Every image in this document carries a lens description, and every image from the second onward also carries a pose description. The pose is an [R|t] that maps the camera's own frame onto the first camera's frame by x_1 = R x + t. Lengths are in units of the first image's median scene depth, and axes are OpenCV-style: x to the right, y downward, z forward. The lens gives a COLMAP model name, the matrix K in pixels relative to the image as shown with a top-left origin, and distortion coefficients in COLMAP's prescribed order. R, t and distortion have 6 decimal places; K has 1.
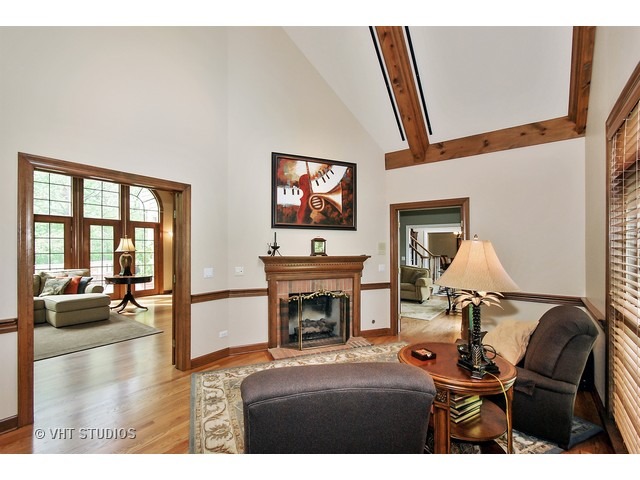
lens RADIAL K [[287.9, 0, 320.1], [0, 287.9, 246.7], [0, 0, 1]] dist [0.005700, 0.001808]
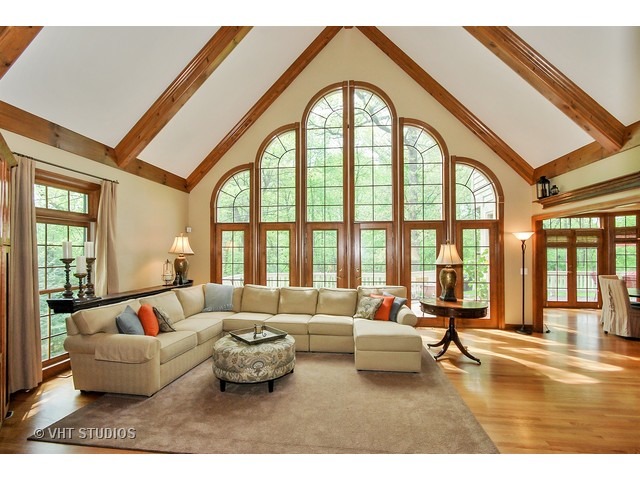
lens RADIAL K [[287.9, 0, 328.8], [0, 287.9, 253.1], [0, 0, 1]] dist [0.005700, 0.001808]
pose [[0.515111, -0.002350, -0.857121, -0.224535], [0.001915, 0.999997, -0.001591, -0.008069], [0.857122, -0.000822, 0.515113, 0.387016]]
